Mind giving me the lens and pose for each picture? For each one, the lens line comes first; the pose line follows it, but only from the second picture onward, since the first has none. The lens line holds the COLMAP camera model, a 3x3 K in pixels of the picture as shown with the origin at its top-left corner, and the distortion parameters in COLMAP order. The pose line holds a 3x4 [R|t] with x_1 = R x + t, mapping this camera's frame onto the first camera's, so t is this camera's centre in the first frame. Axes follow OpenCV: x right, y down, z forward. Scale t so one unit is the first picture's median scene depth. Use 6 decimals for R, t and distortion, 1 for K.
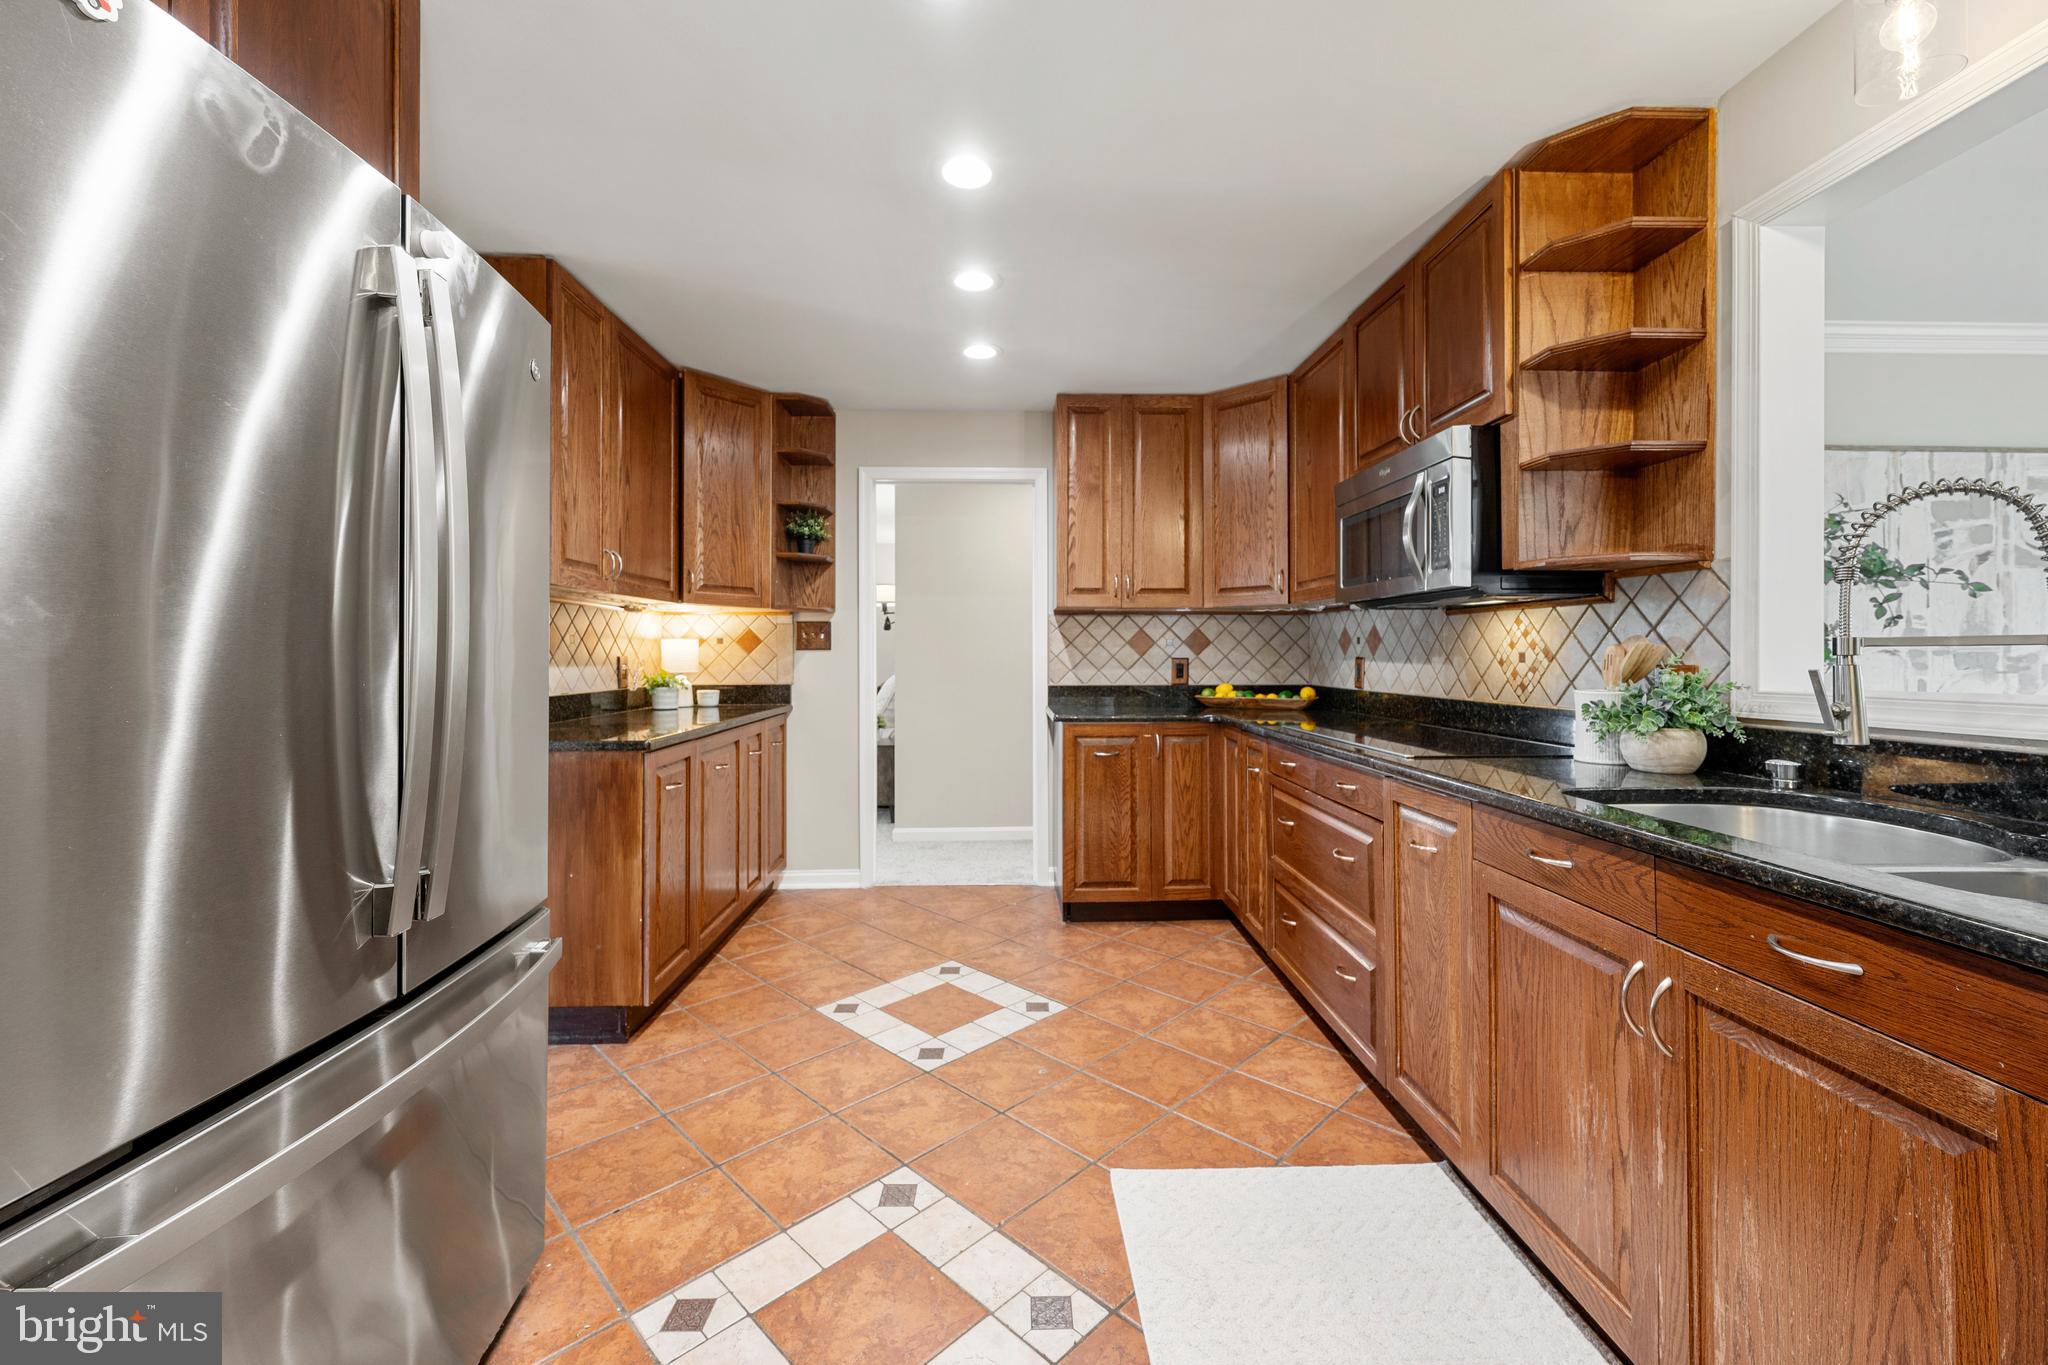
lens RADIAL K [[820.3, 0, 1027.0], [0, 820.3, 651.3], [0, 0, 1]] dist [0.002098, -0.000340]
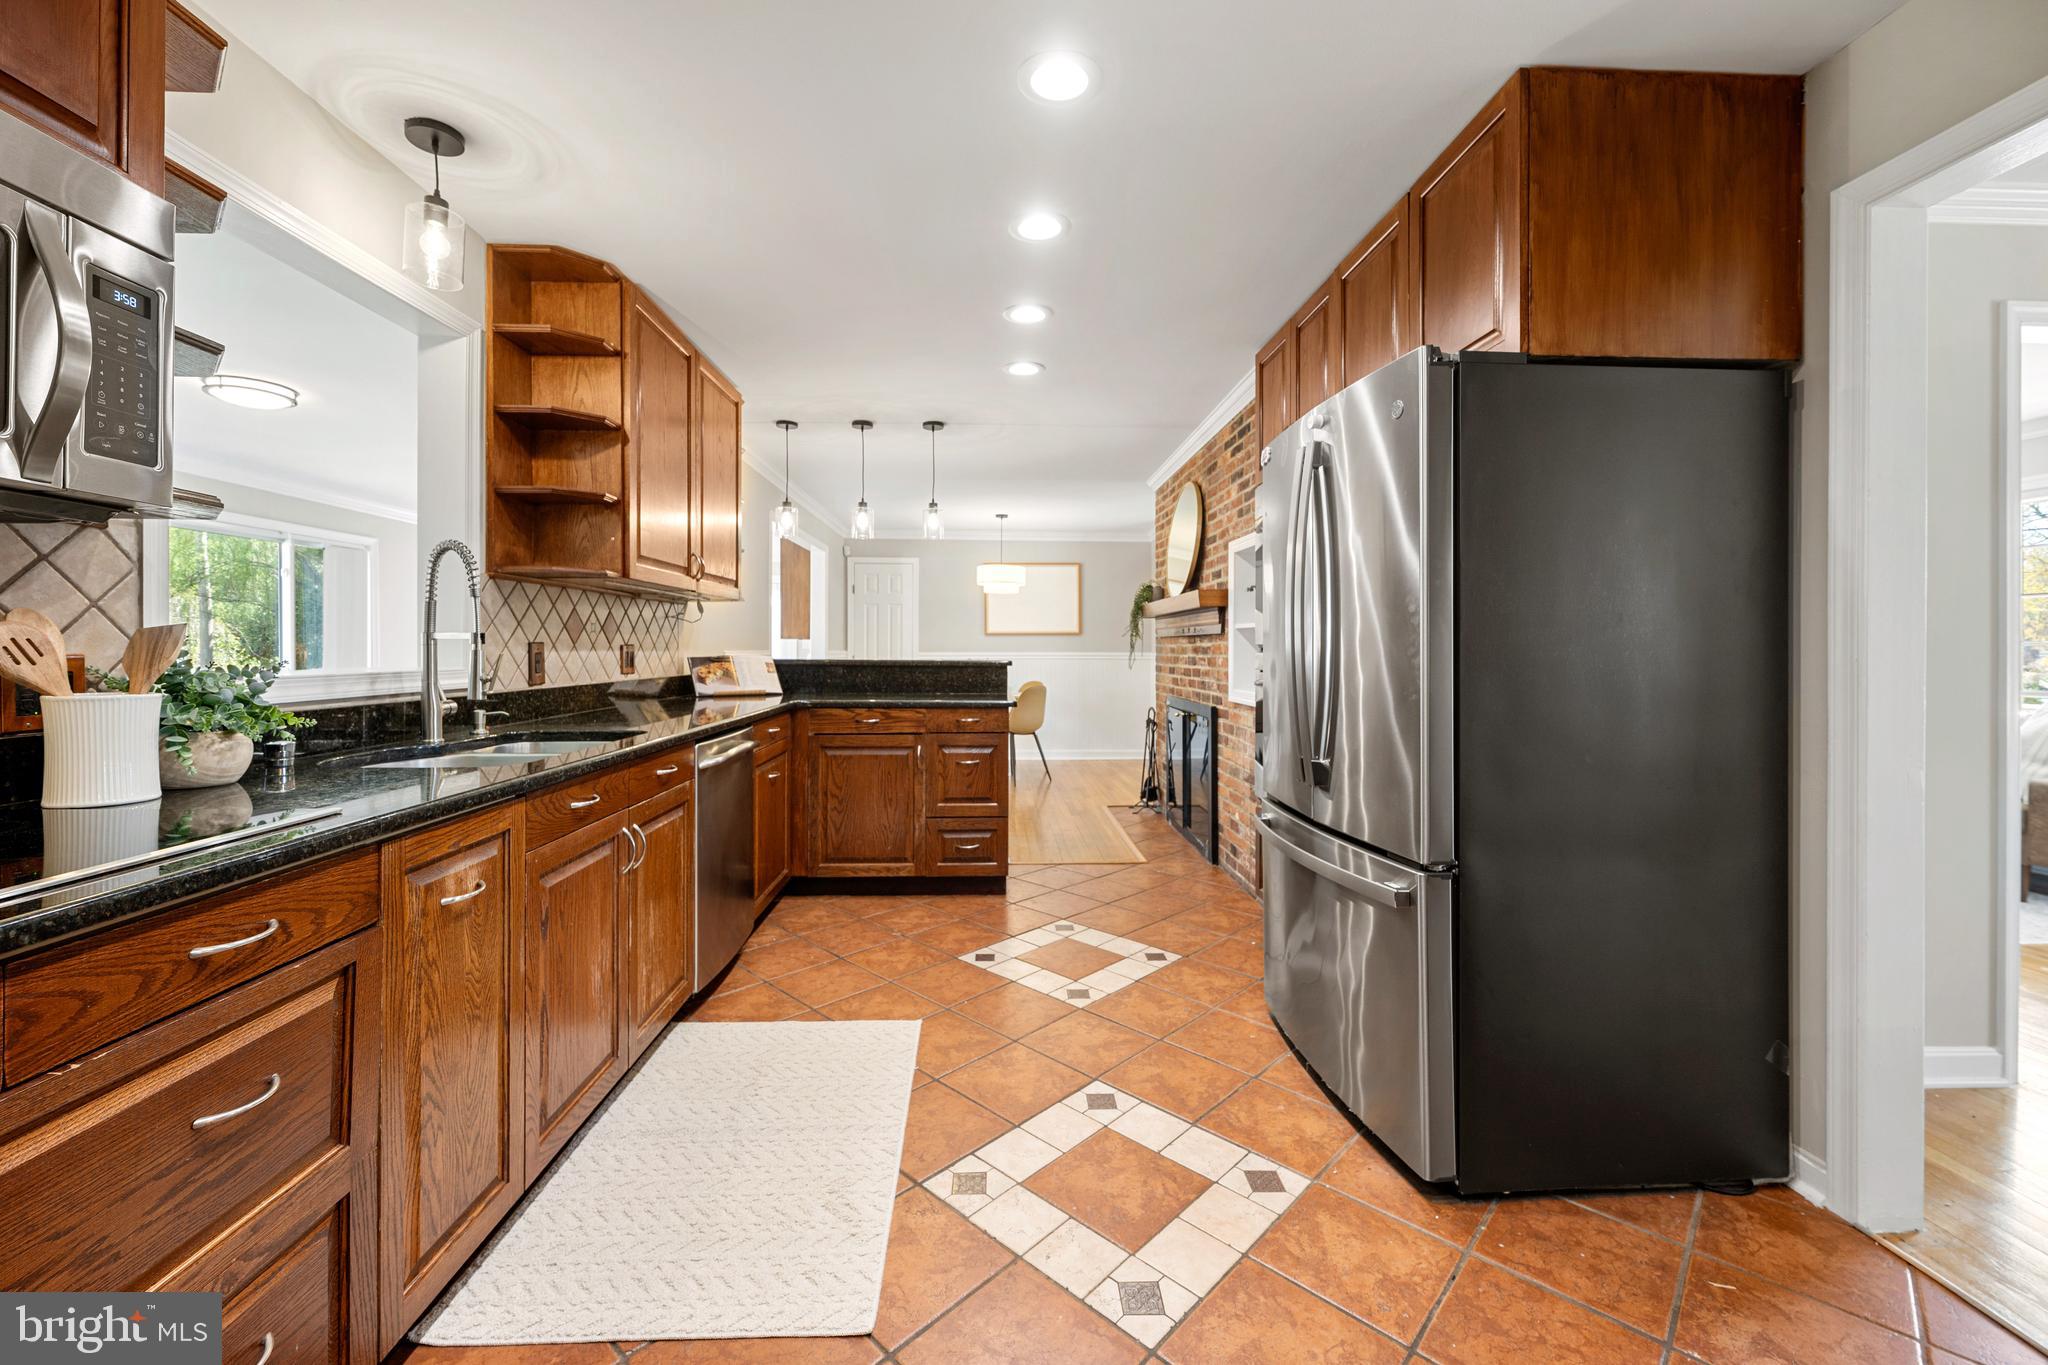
lens RADIAL K [[820.3, 0, 1007.6], [0, 820.3, 643.9], [0, 0, 1]] dist [0.002098, -0.000340]
pose [[-0.999991, -0.003367, 0.002520, -0.014524], [-0.003393, 0.999942, -0.010211, 0.008227], [-0.002486, -0.010219, -0.999945, 1.185158]]
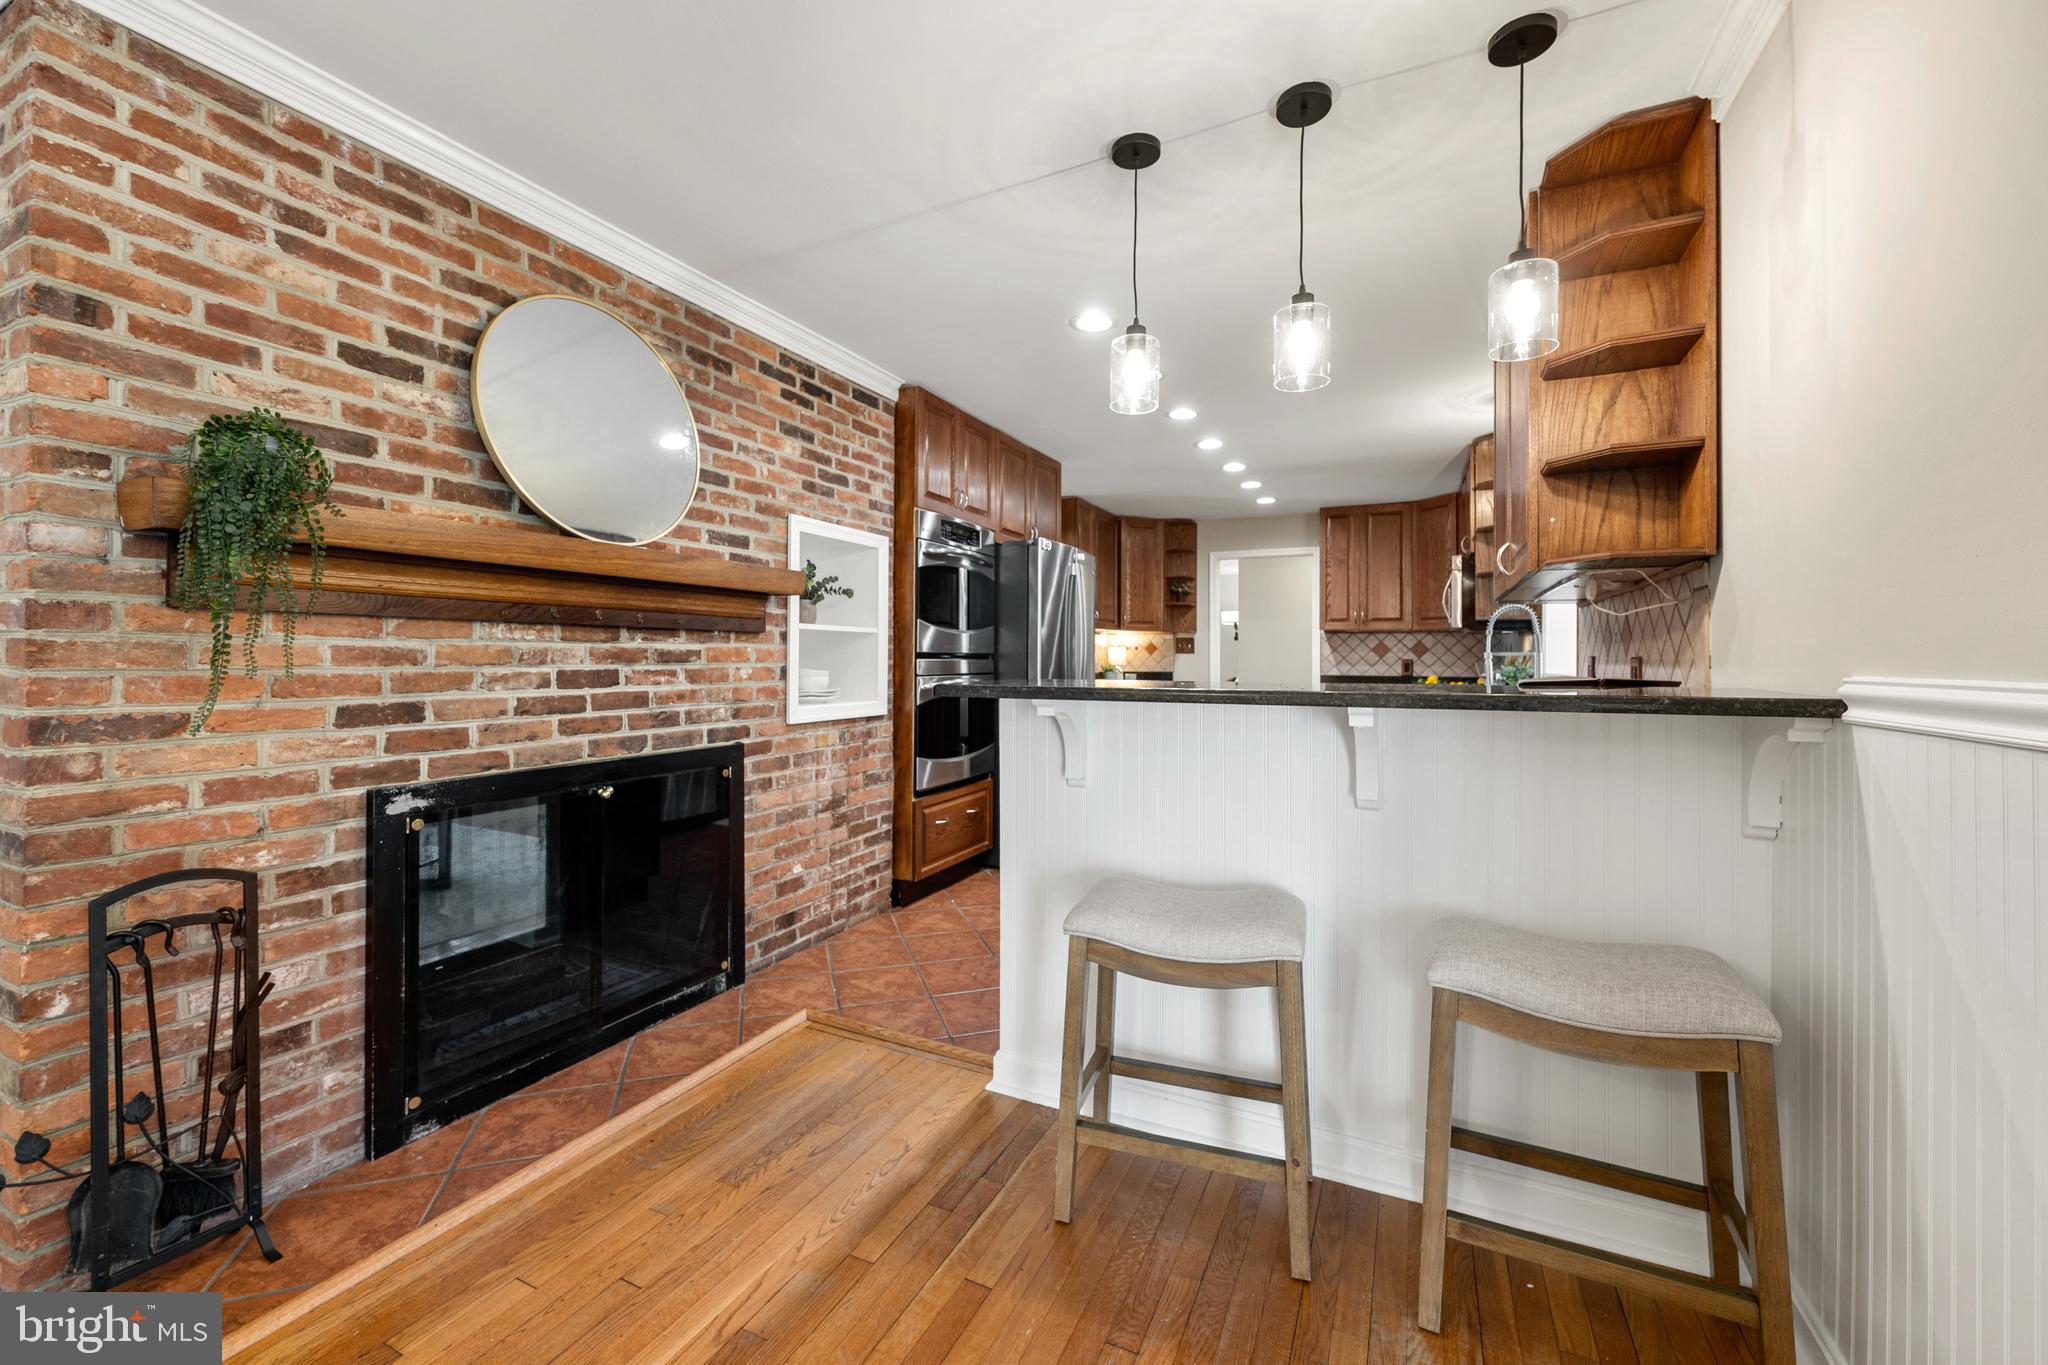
lens RADIAL K [[820.3, 0, 1035.5], [0, 820.3, 645.3], [0, 0, 1]] dist [0.002098, -0.000340]
pose [[0.892467, 0.000220, -0.451113, 0.386951], [-0.004611, 0.999952, -0.008636, -0.003492], [0.451089, 0.009788, 0.892425, -1.131122]]
